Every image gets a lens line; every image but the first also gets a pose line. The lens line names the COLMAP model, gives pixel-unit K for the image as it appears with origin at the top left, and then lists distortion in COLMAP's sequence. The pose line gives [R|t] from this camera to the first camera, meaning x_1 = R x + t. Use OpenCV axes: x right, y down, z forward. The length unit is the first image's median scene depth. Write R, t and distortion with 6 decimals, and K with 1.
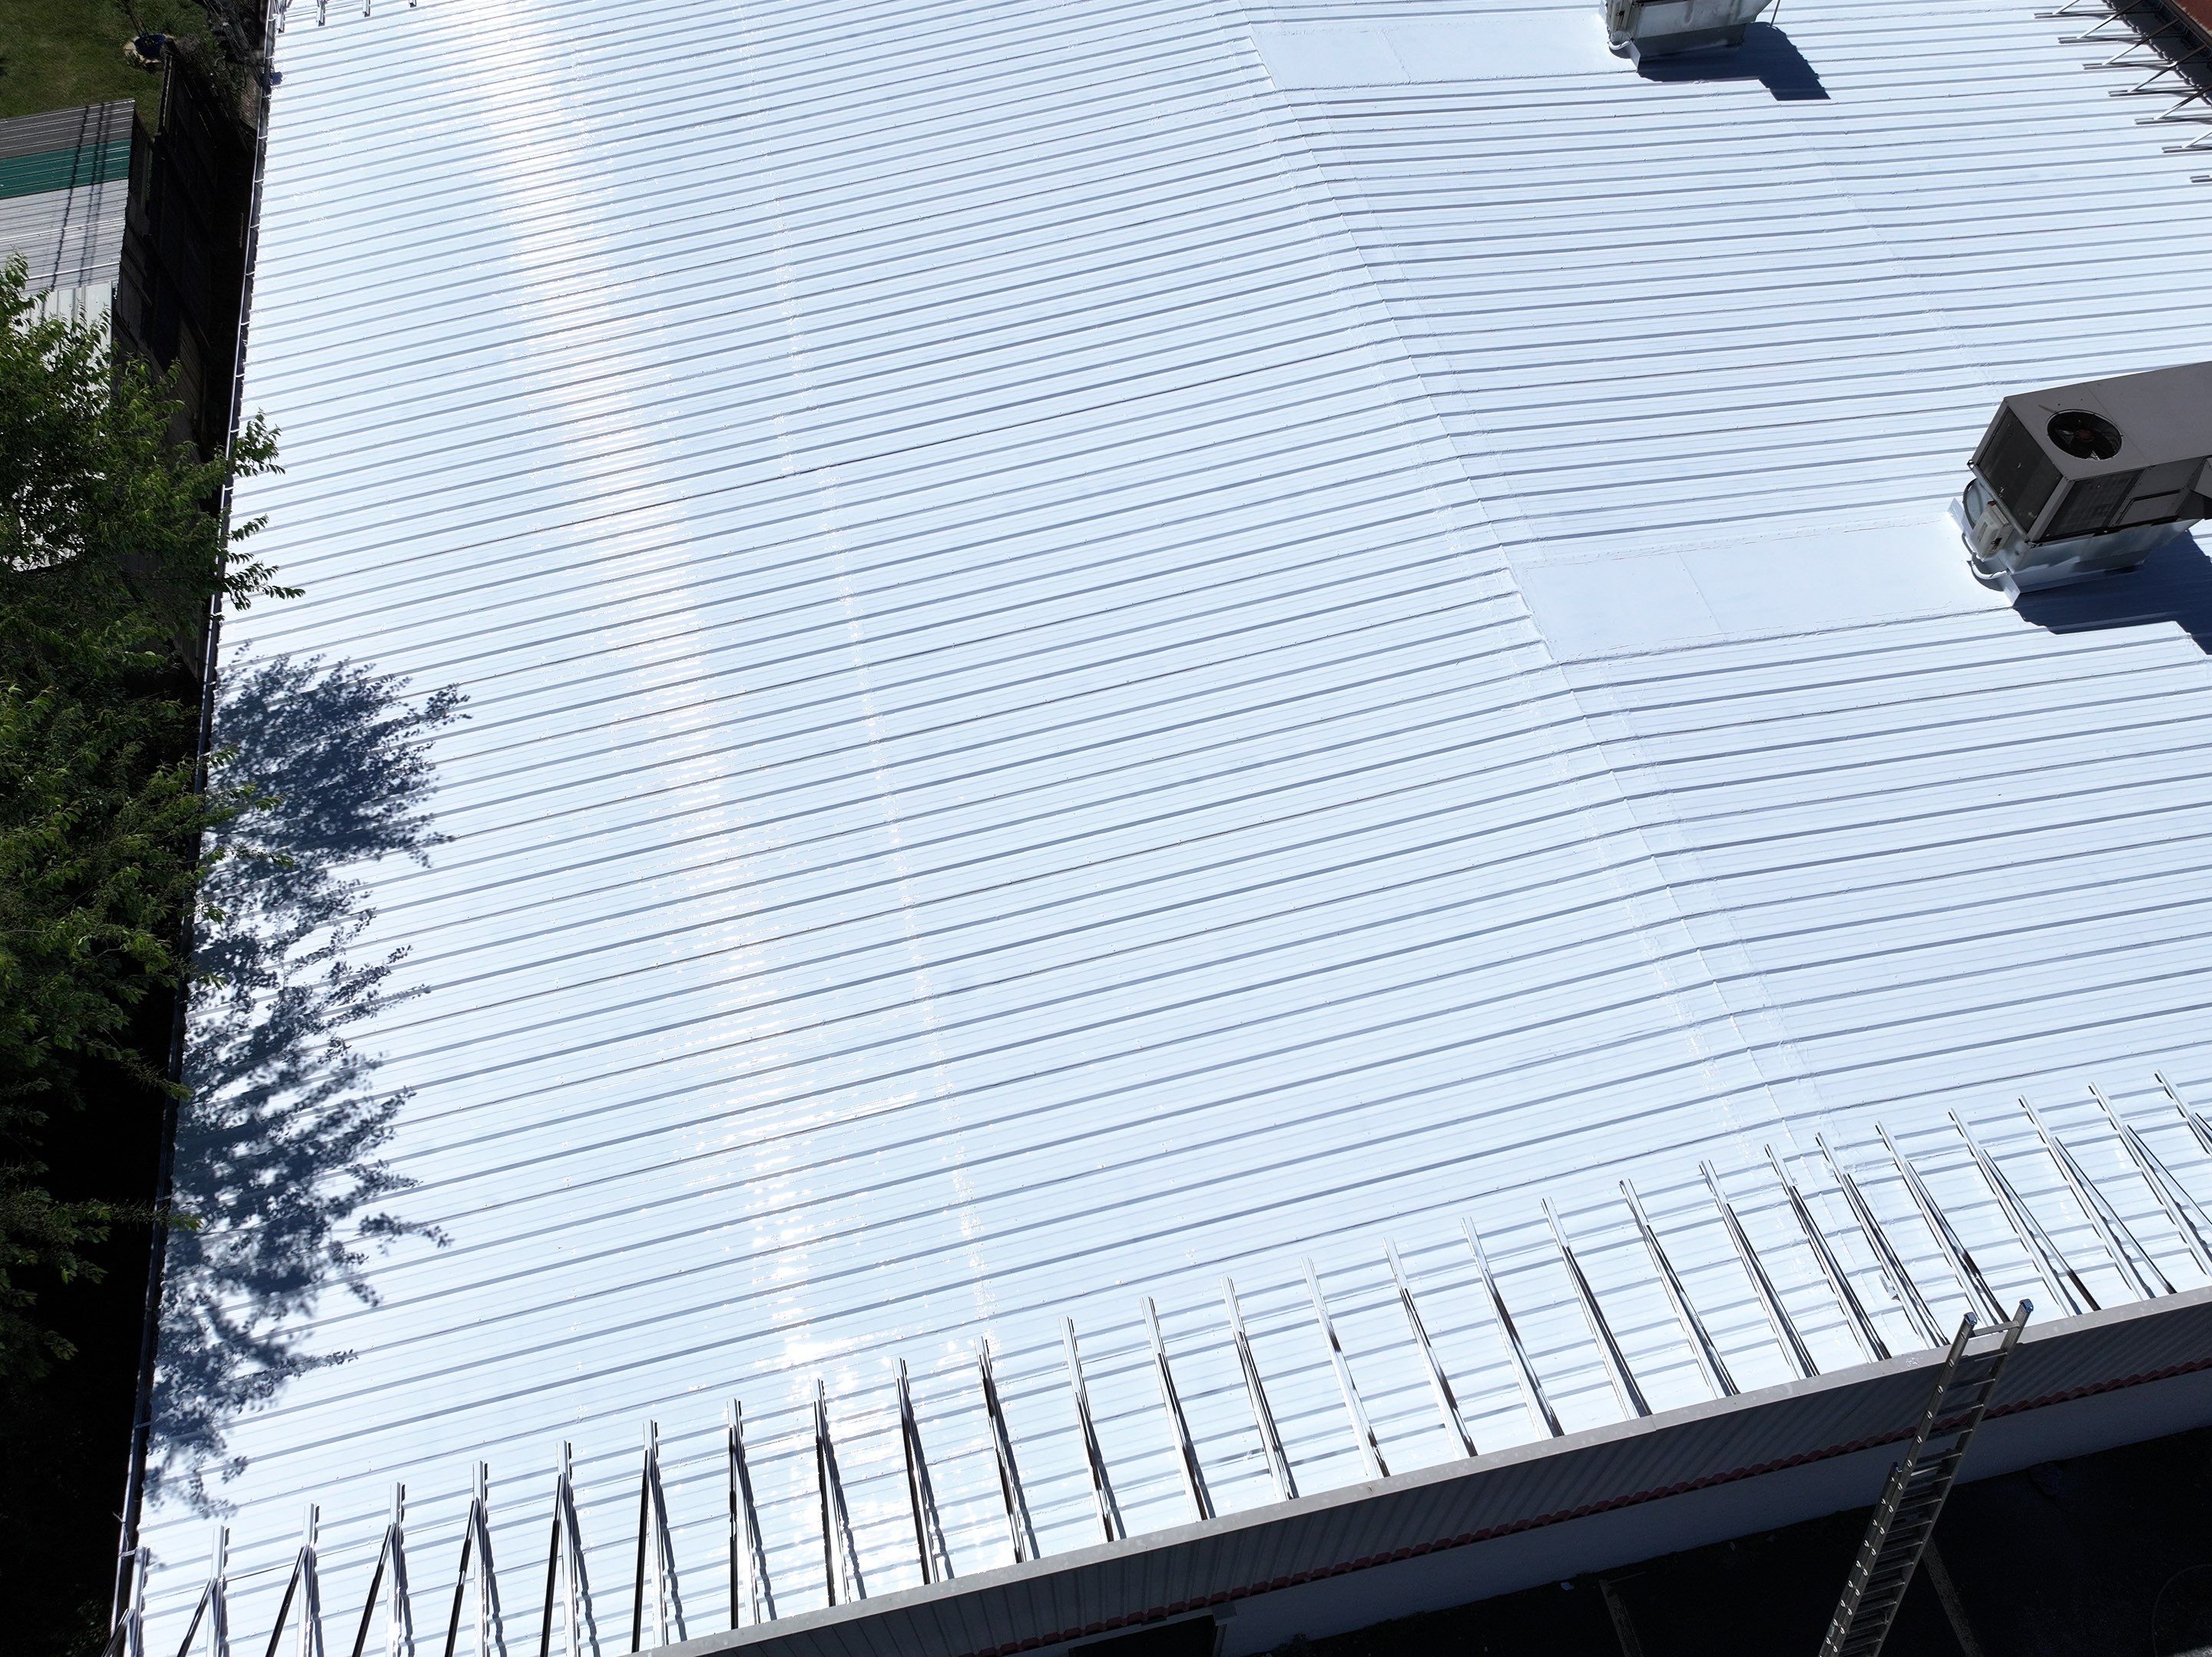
lens RADIAL K [[1757.0, 0, 1105.0], [0, 1757.0, 829.0], [0, 0, 1]] dist [0.000766, 0.011735]
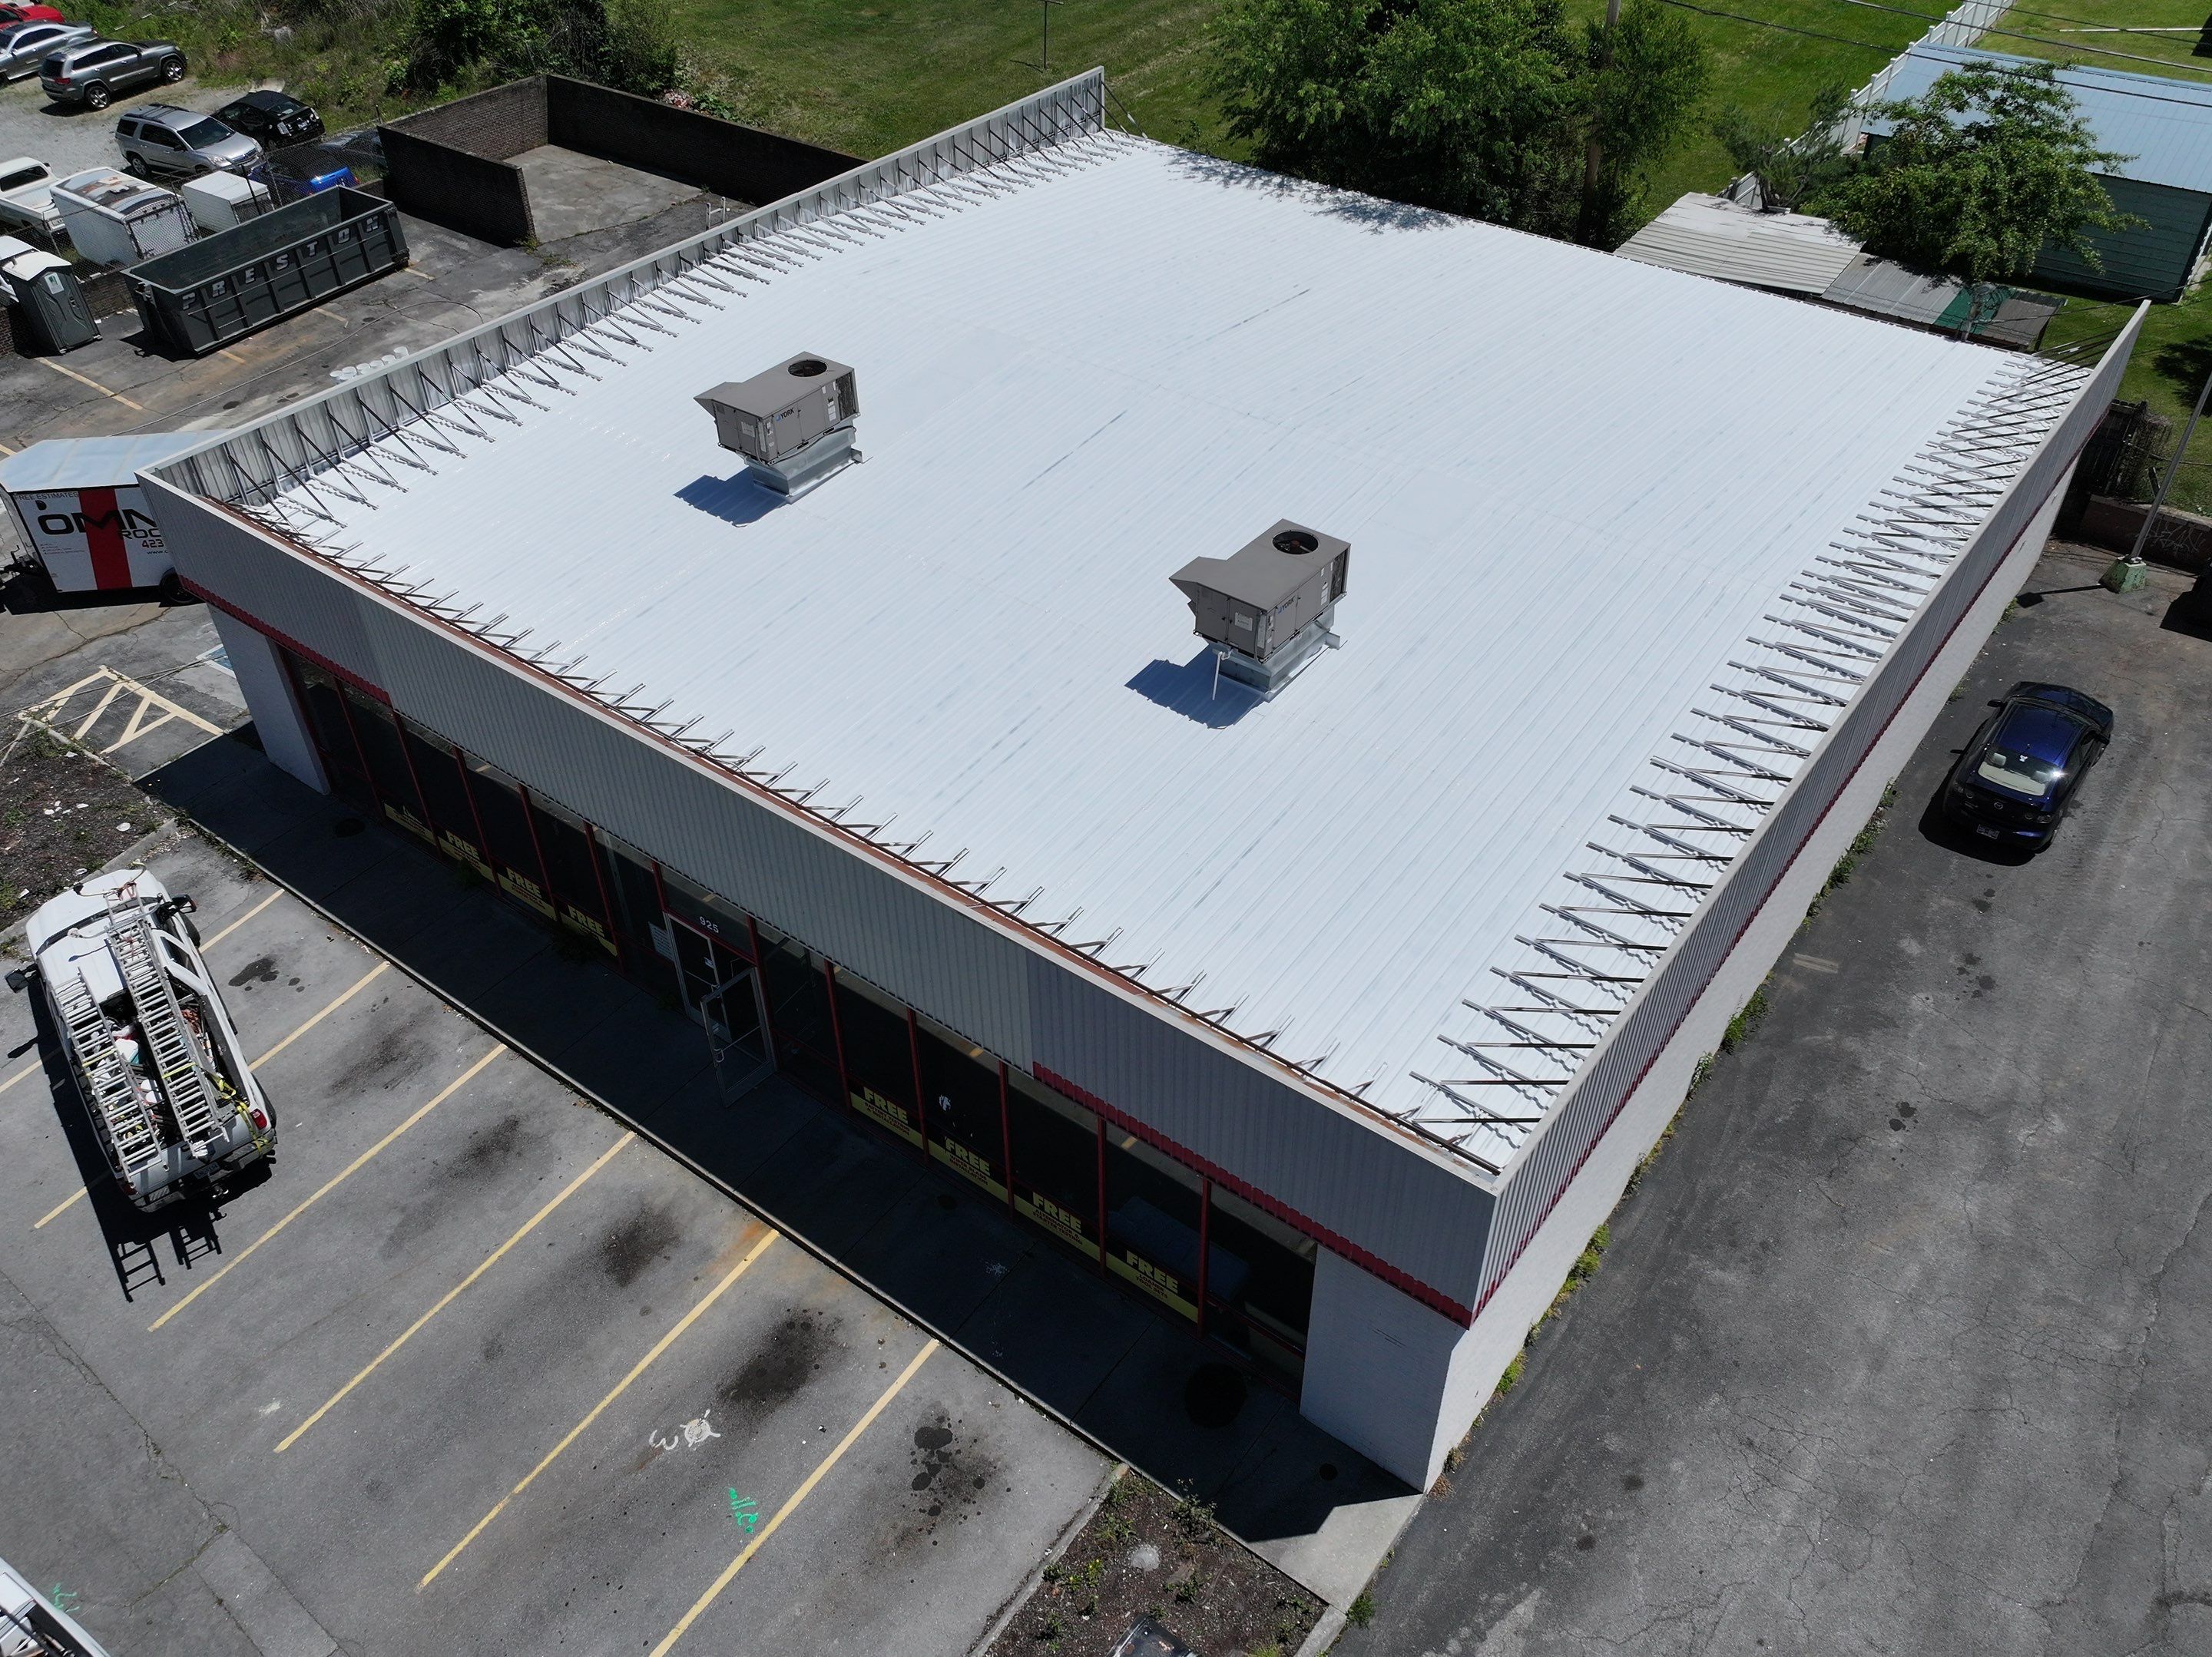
lens RADIAL K [[1760.6, 0, 1107.5], [0, 1760.6, 829.3], [0, 0, 1]] dist [-0.004612, 0.013253]
pose [[-0.761479, 0.427441, -0.487283, 1.516963], [-0.520448, 0.044923, 0.852711, -2.054379], [0.386373, 0.902927, 0.188253, 1.303082]]
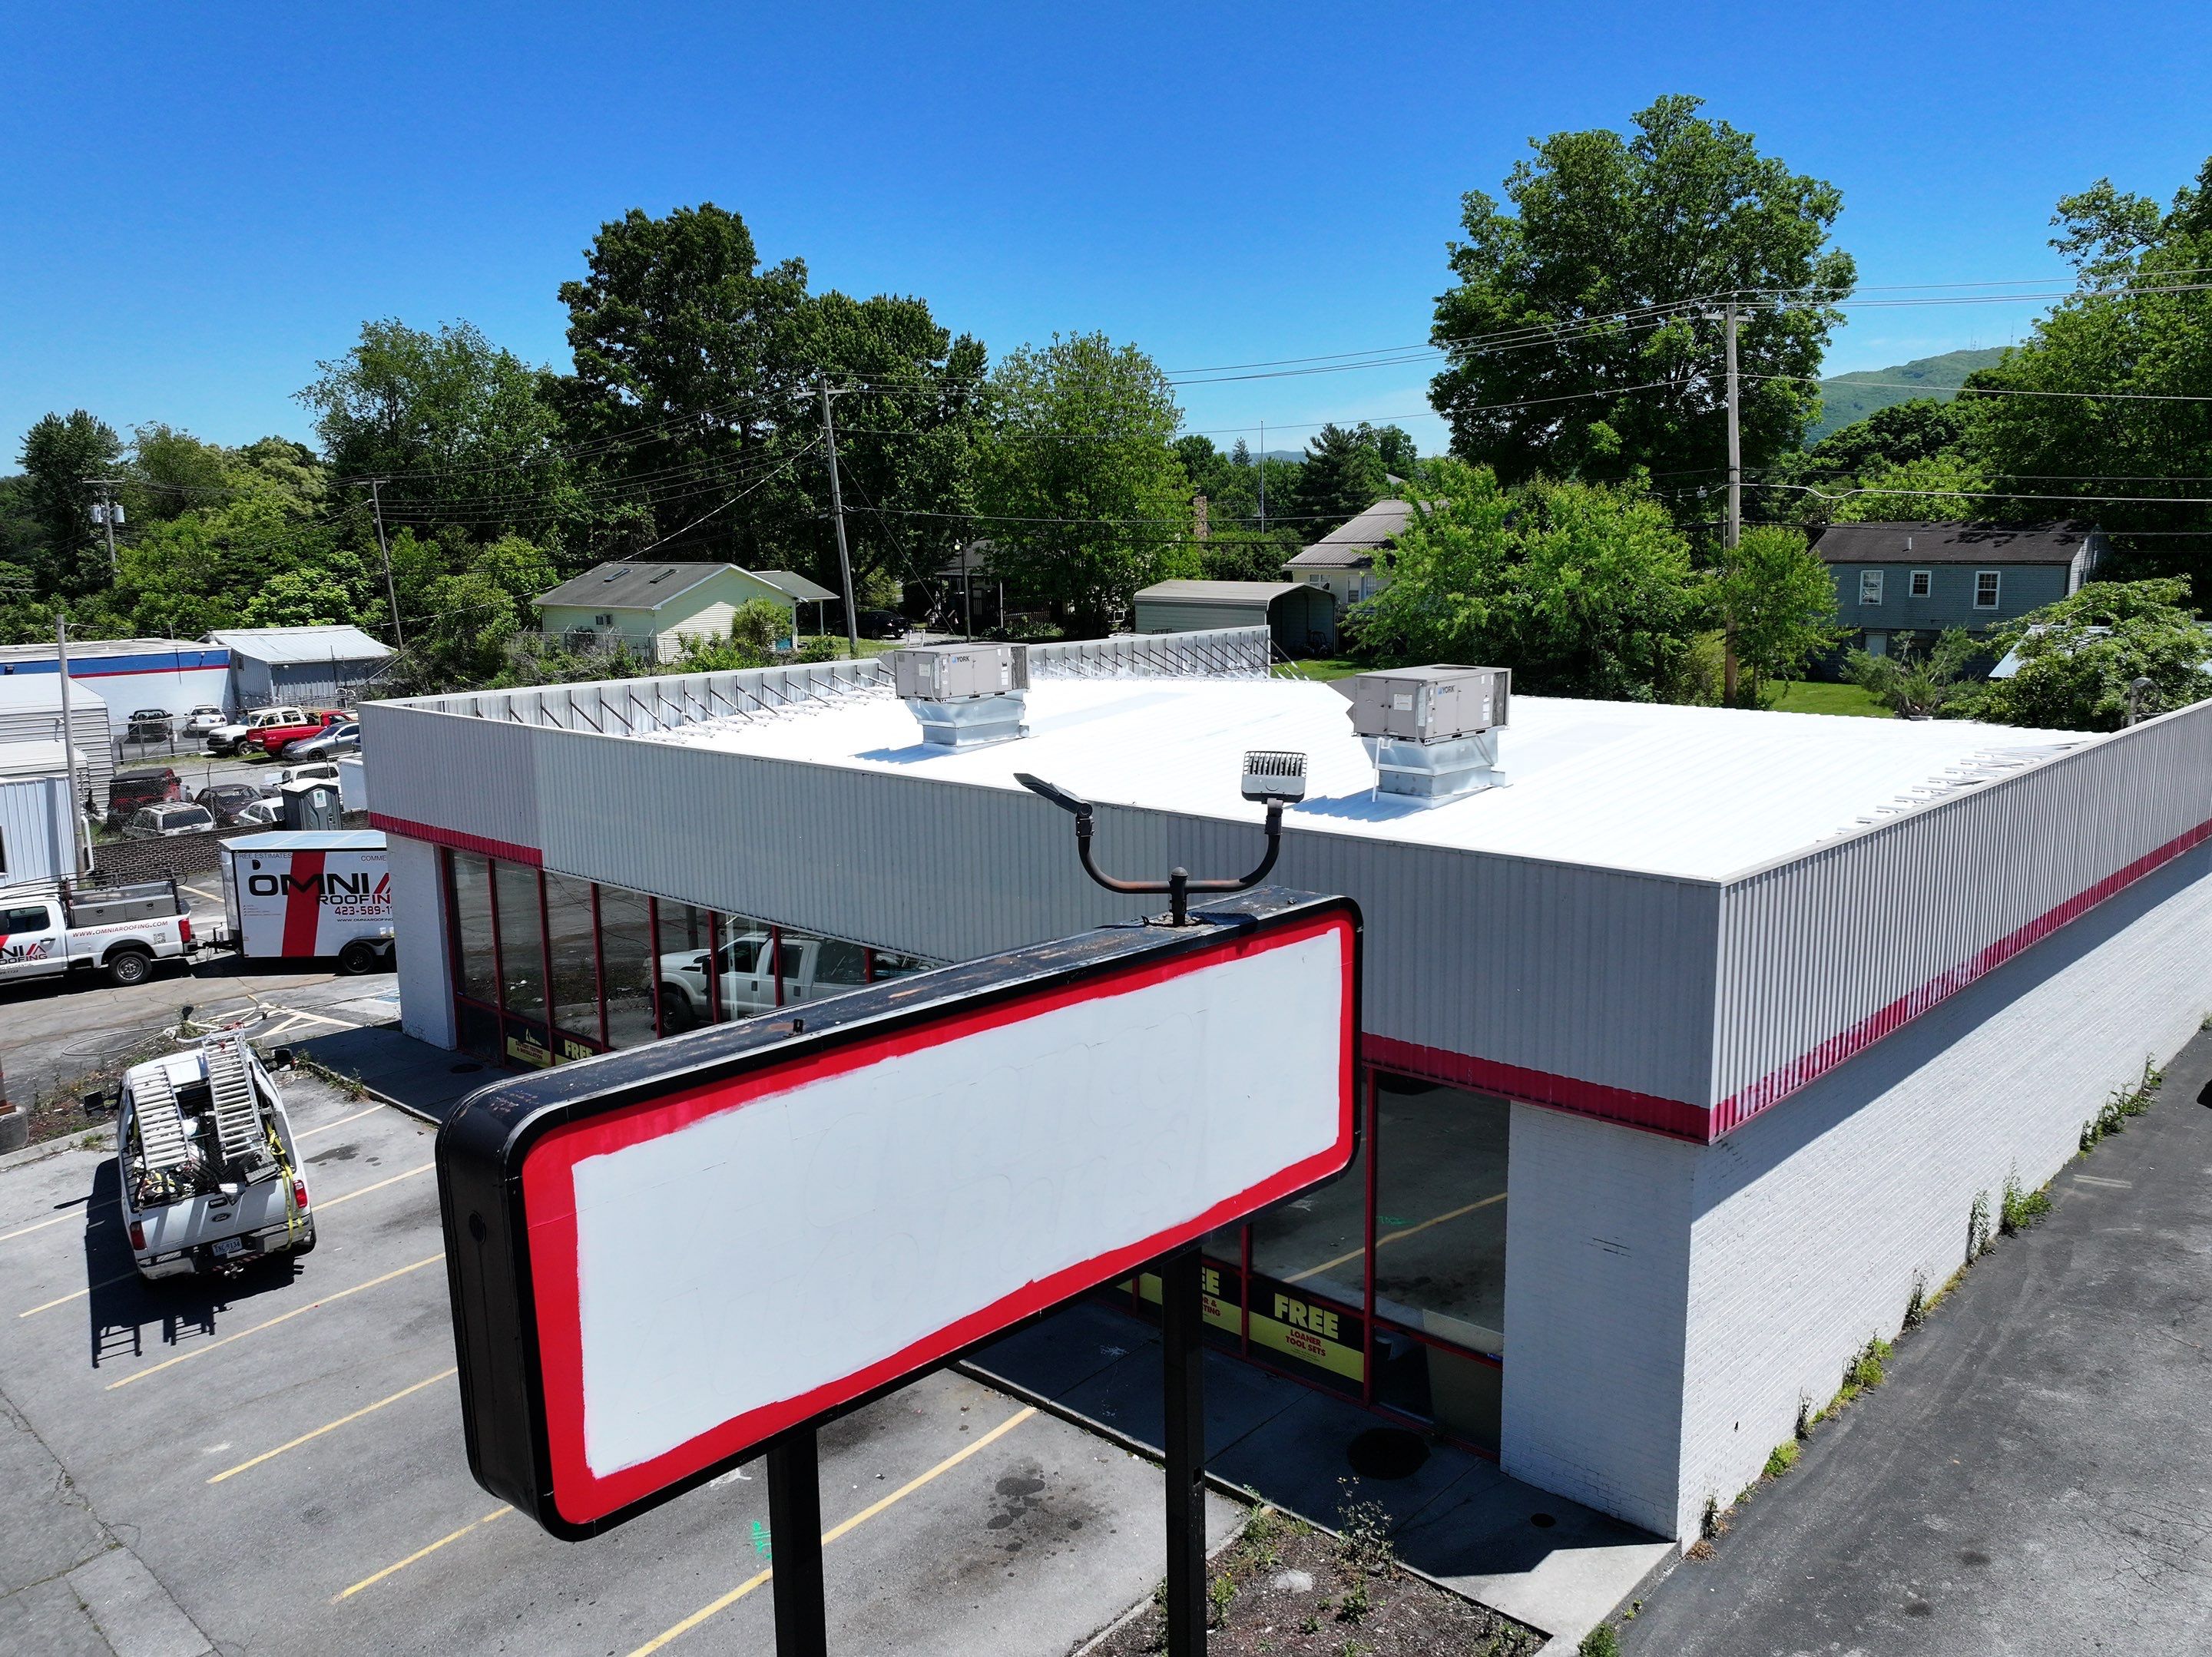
lens RADIAL K [[1757.0, 0, 1105.0], [0, 1757.0, 829.0], [0, 0, 1]] dist [0.000766, 0.011735]
pose [[-0.821987, 0.114886, -0.557799, 1.667664], [-0.454245, 0.458514, 0.763824, -1.790037], [0.343511, 0.881230, -0.324706, 1.993603]]
